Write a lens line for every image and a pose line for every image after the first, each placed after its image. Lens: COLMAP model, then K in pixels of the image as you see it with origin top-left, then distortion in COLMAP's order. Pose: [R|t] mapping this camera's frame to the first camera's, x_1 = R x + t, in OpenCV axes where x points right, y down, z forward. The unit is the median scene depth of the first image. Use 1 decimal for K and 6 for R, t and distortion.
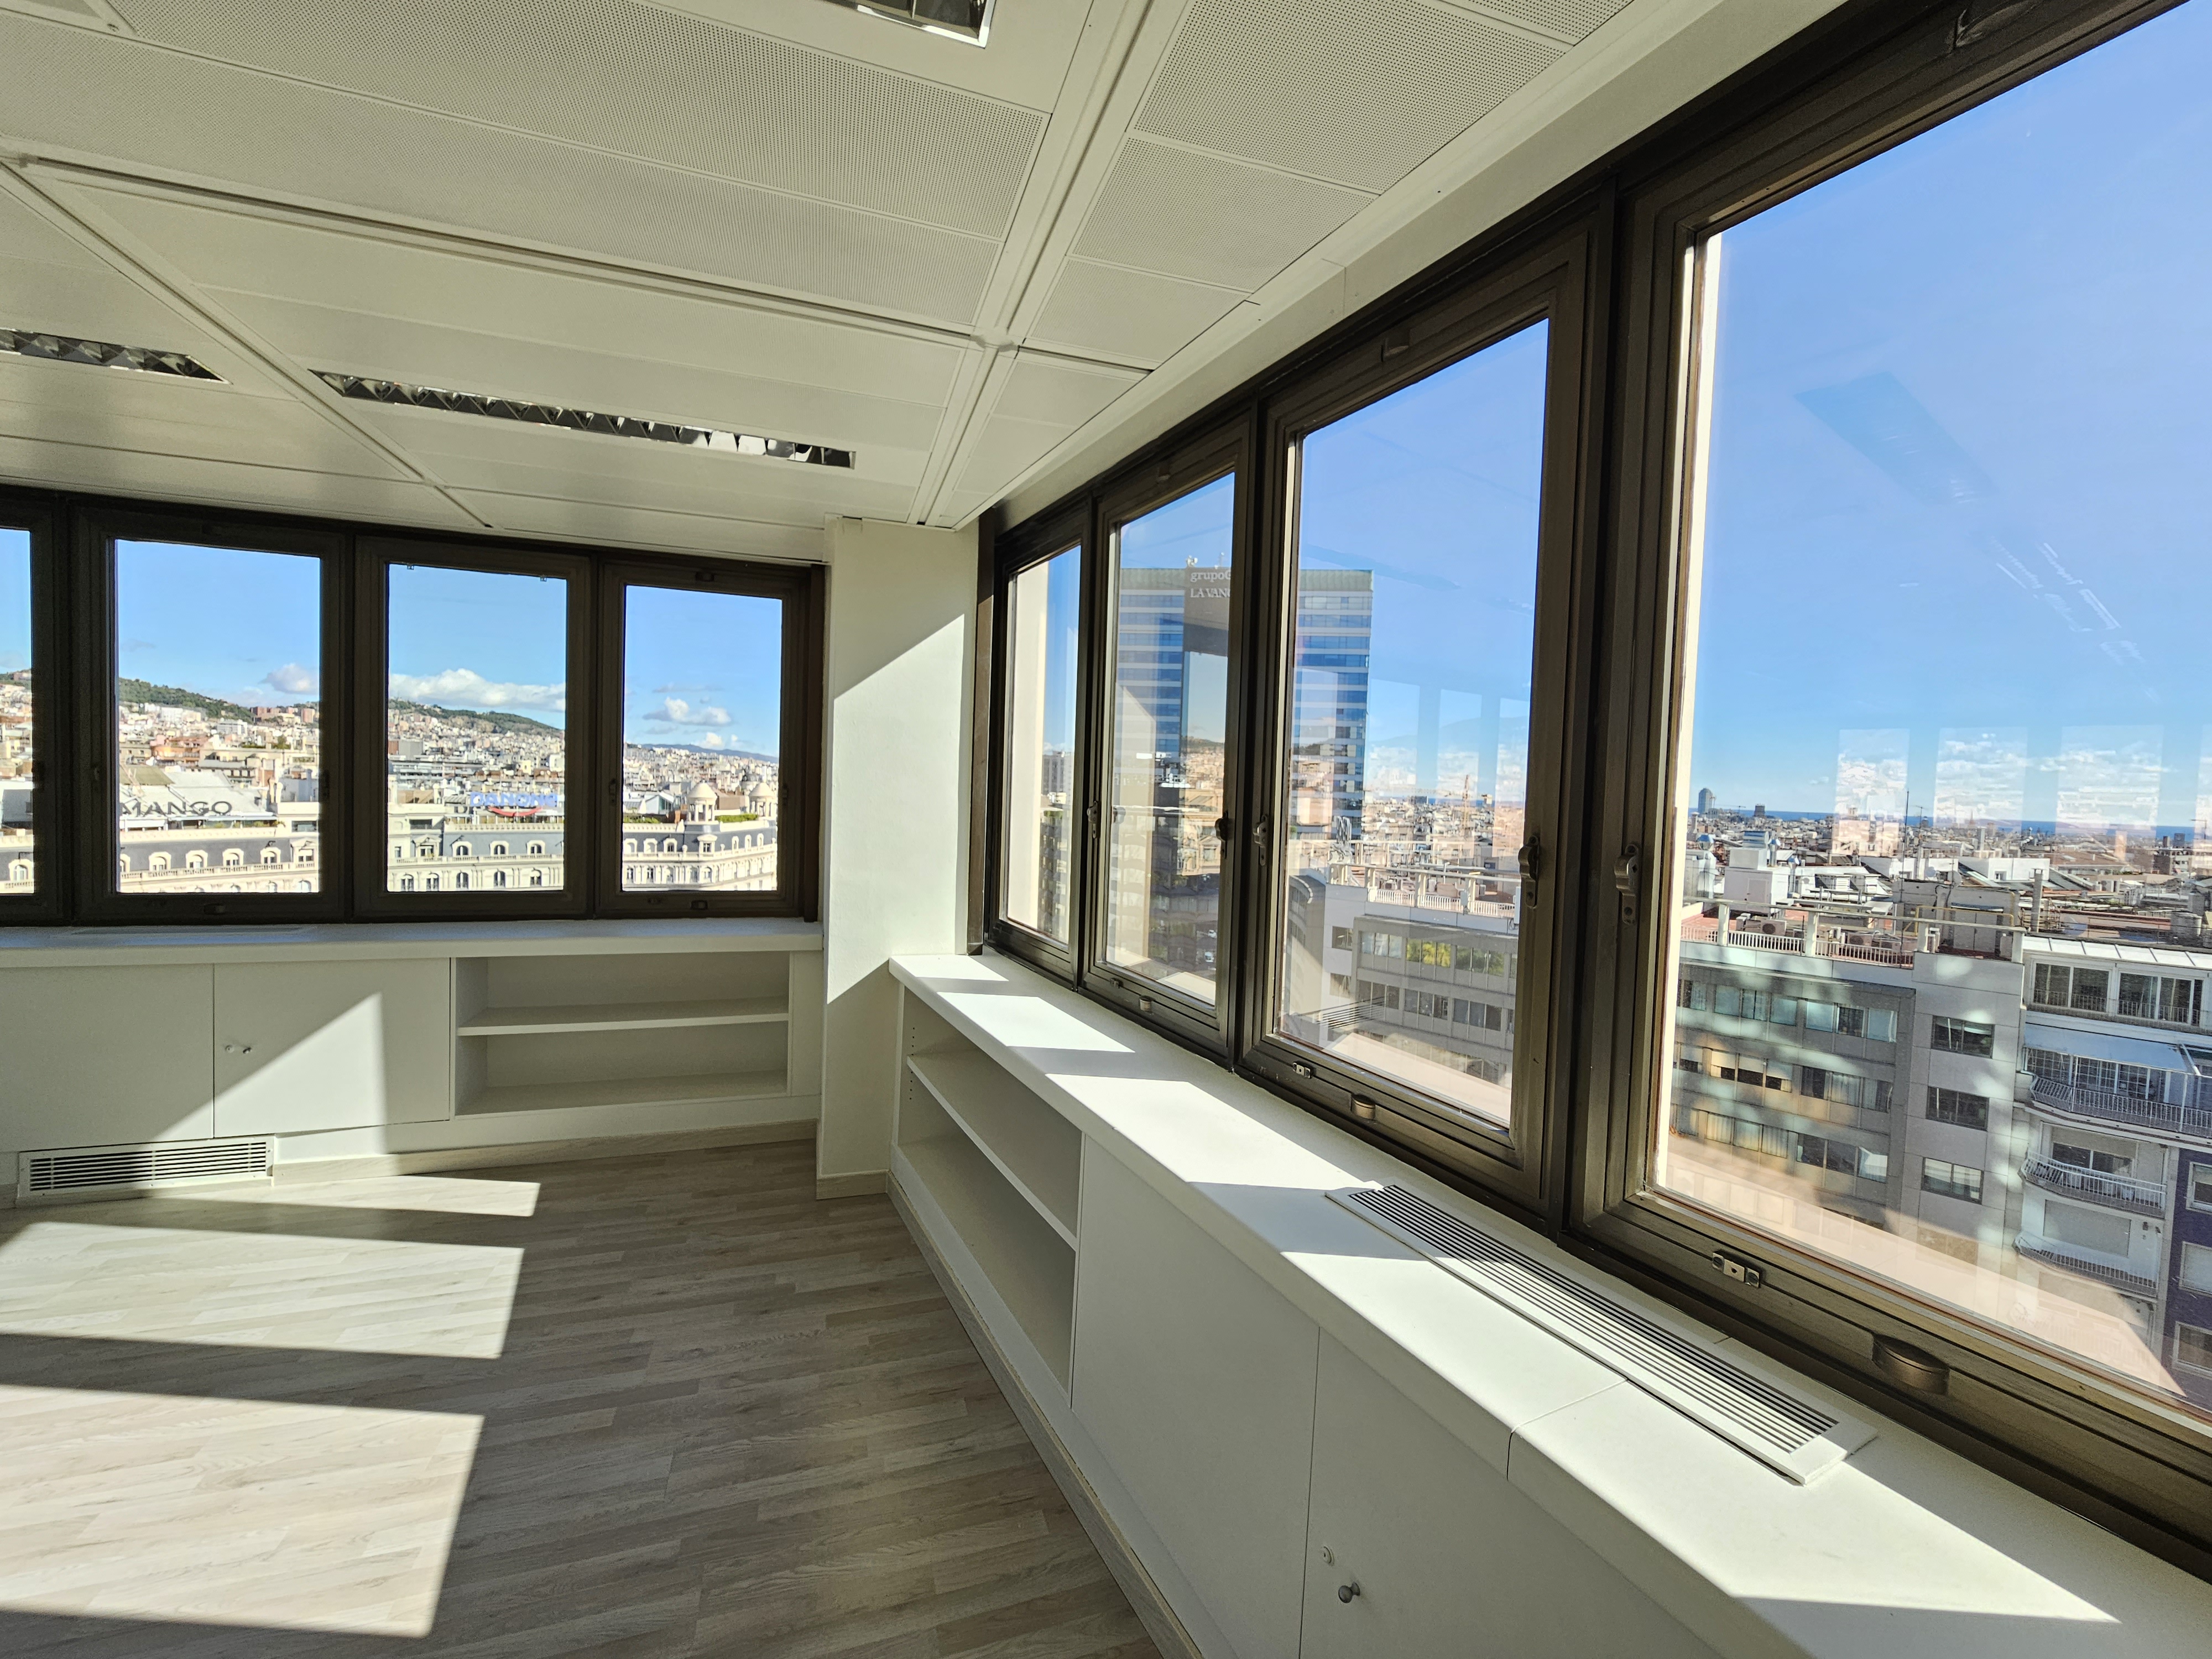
lens RADIAL K [[908.0, 0, 1121.8], [0, 908.0, 818.0], [0, 0, 1]] dist [-0.000493, -0.000052]
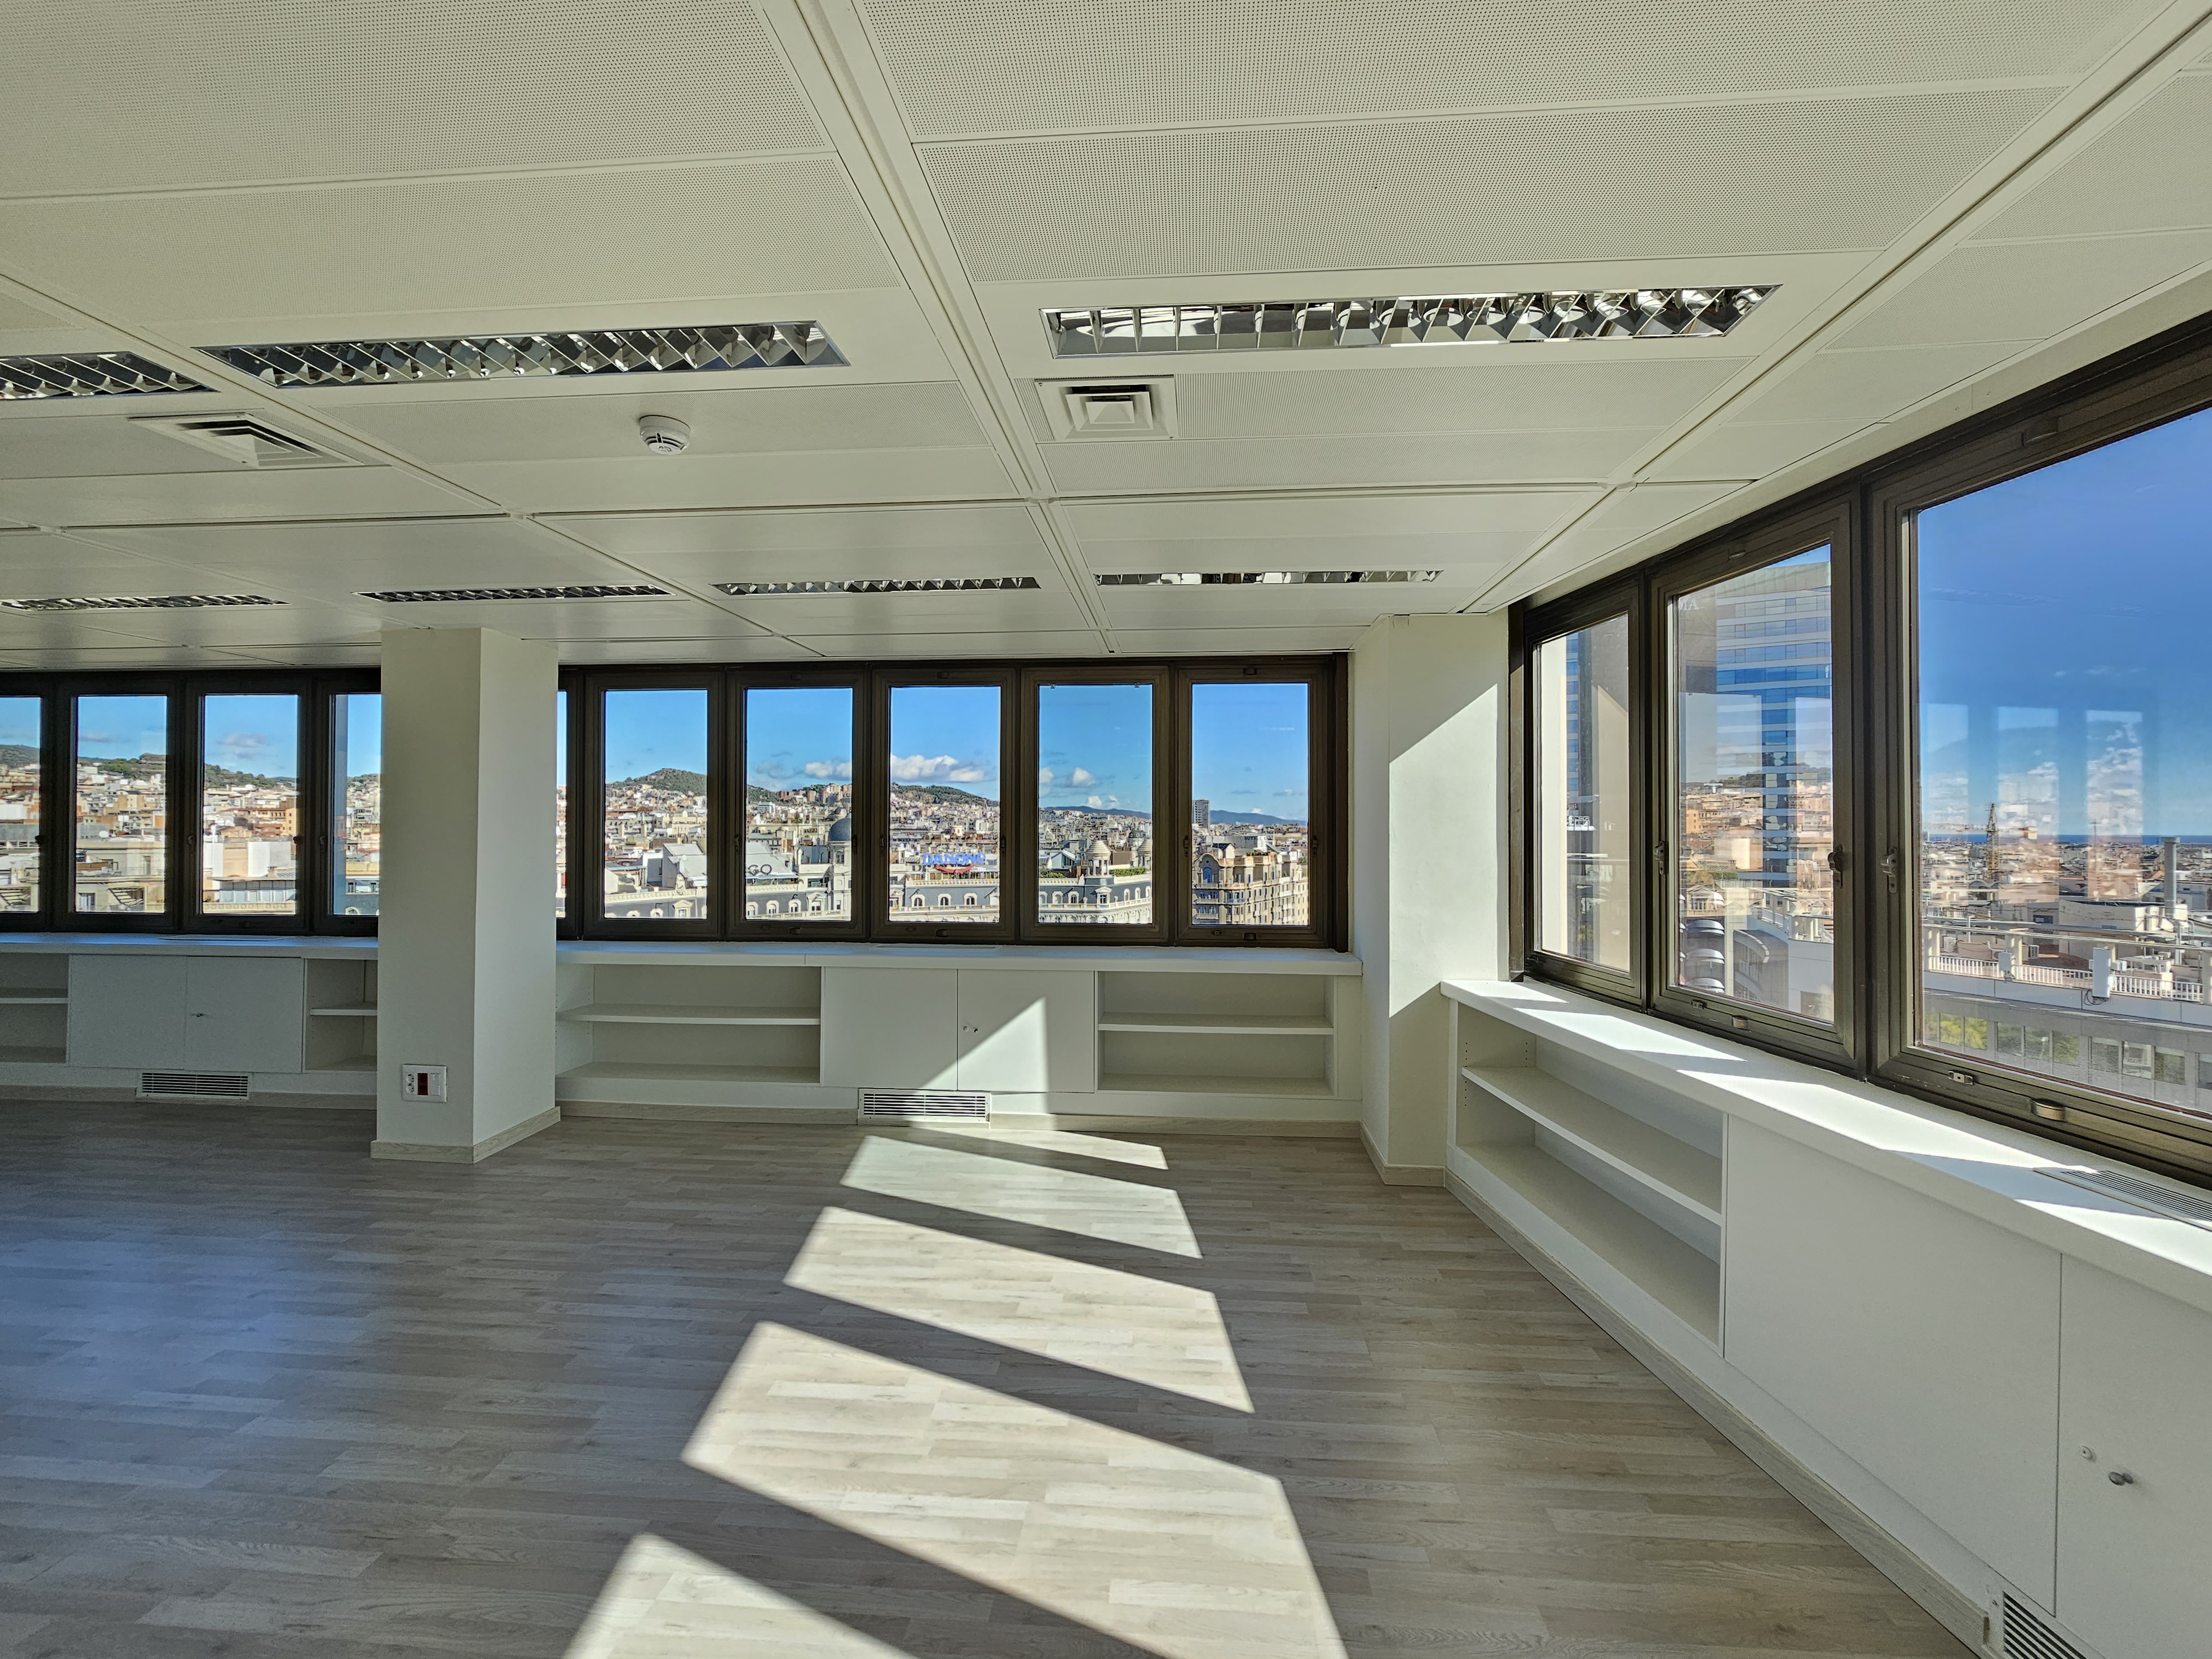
lens RADIAL K [[909.0, 0, 1118.9], [0, 909.0, 820.5], [0, 0, 1]] dist [-0.000551, -0.000084]
pose [[0.919829, -0.036018, -0.390663, -0.158512], [0.014982, 0.998275, -0.056762, 0.006949], [0.392033, 0.046358, 0.918782, -0.227503]]
